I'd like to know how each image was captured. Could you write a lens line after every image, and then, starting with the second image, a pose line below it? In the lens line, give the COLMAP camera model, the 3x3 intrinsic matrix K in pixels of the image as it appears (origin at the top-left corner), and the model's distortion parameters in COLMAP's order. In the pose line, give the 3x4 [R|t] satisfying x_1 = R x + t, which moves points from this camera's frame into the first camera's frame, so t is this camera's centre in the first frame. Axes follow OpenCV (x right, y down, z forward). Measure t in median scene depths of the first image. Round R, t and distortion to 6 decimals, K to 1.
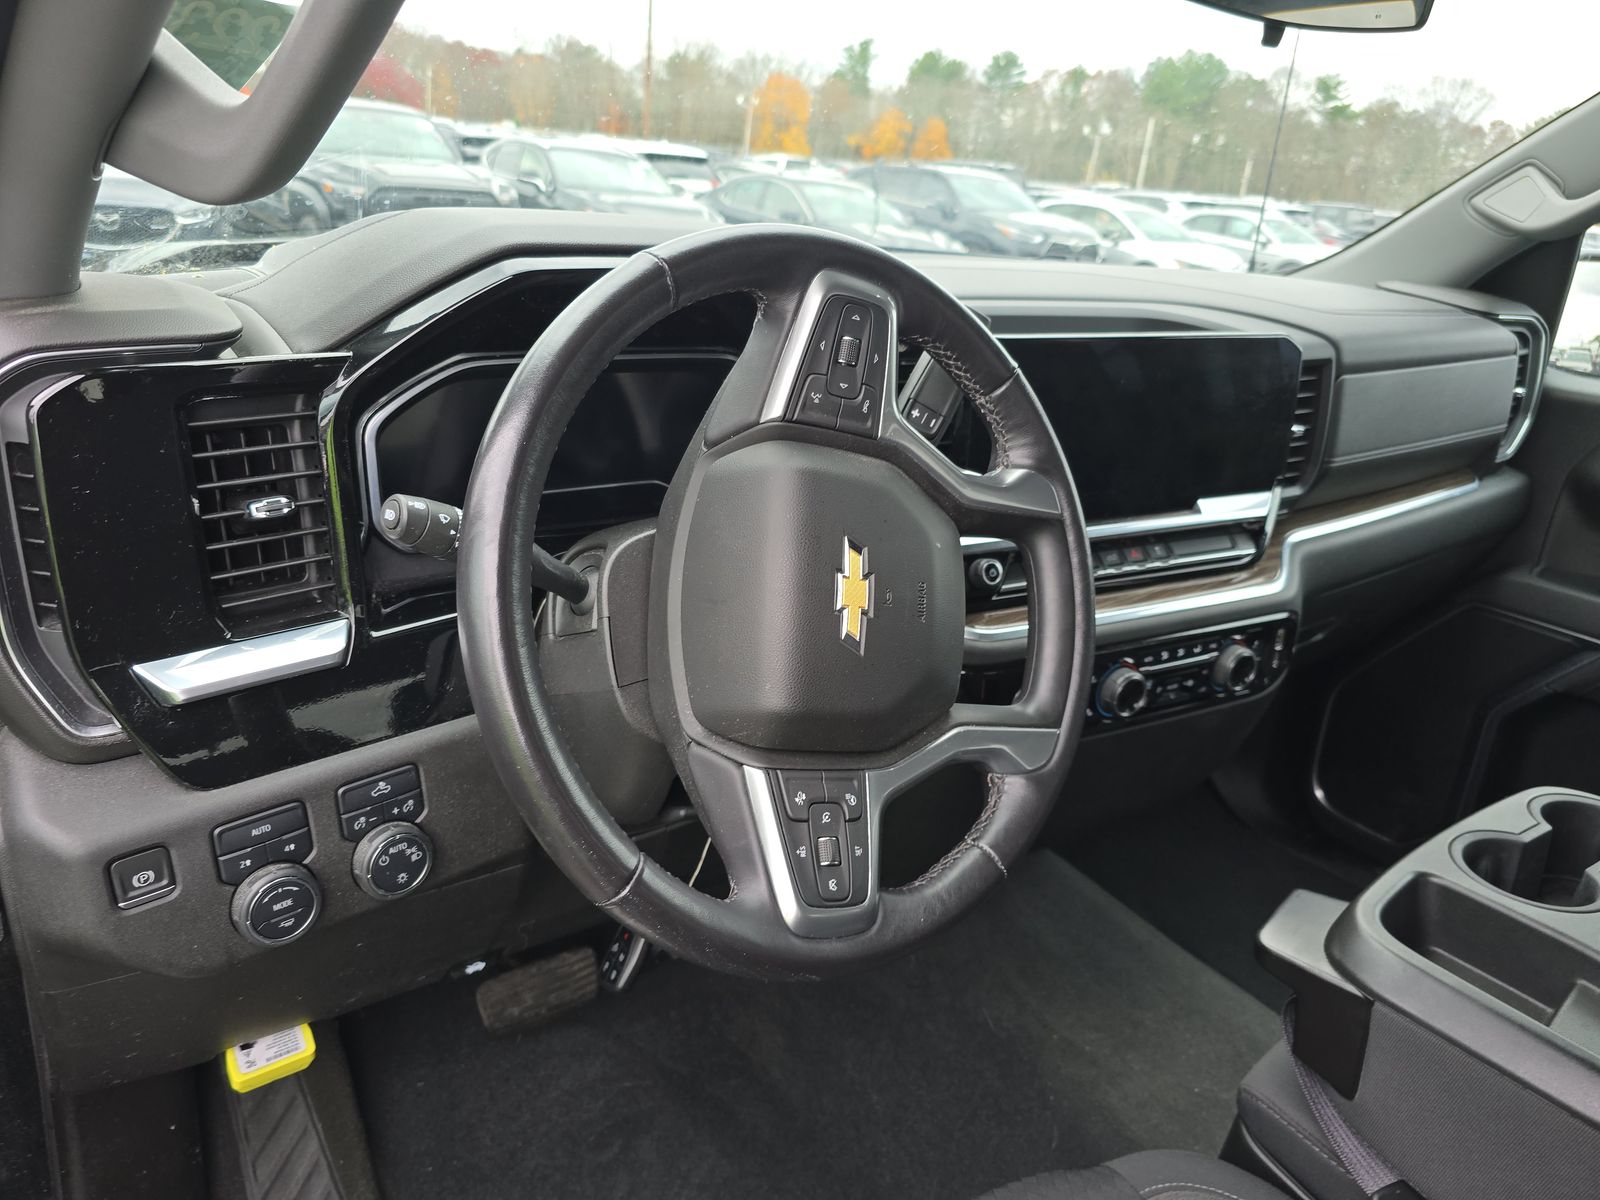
lens RADIAL K [[1080.8, 0, 798.1], [0, 1080.8, 595.7], [0, 0, 1]] dist [0.039125, -0.033251]
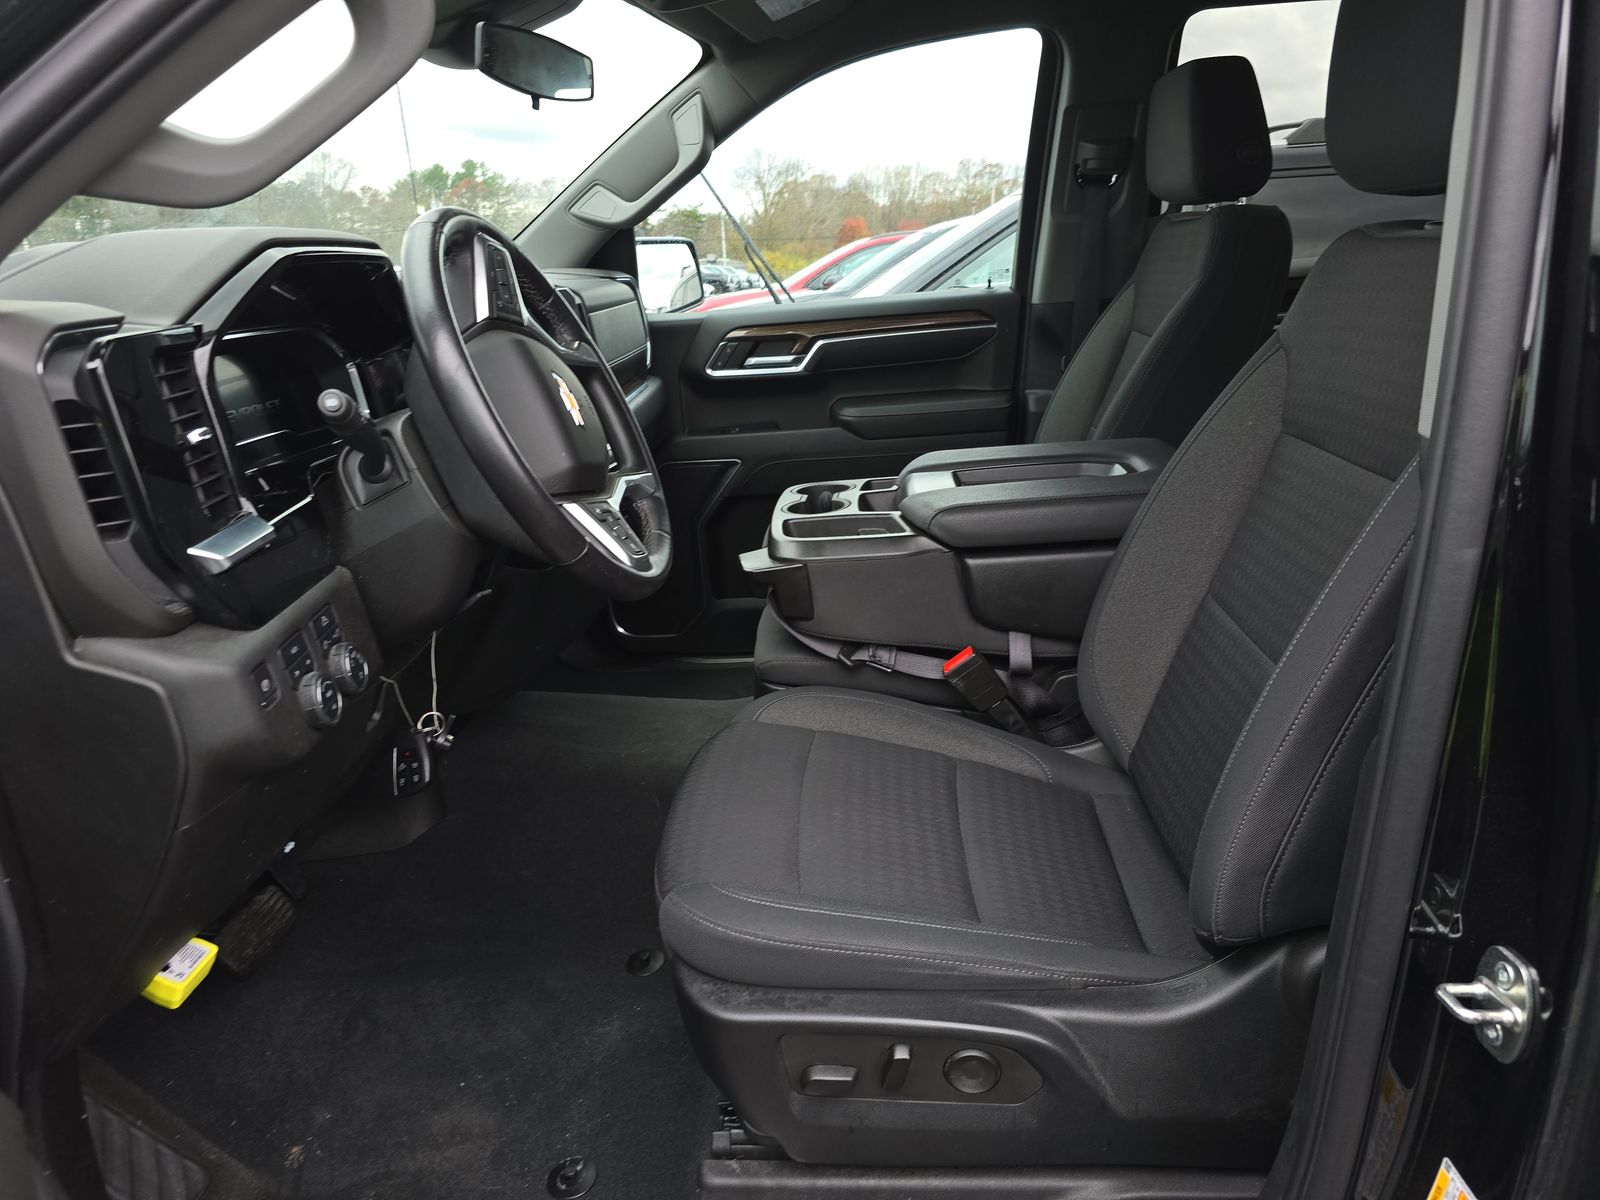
lens RADIAL K [[1080.8, 0, 798.1], [0, 1080.8, 595.7], [0, 0, 1]] dist [0.039125, -0.033251]
pose [[0.630077, -0.325736, 0.704911, -0.759875], [0.364332, 0.925657, 0.102087, 0.175623], [-0.685759, 0.192499, 0.701911, -0.328000]]
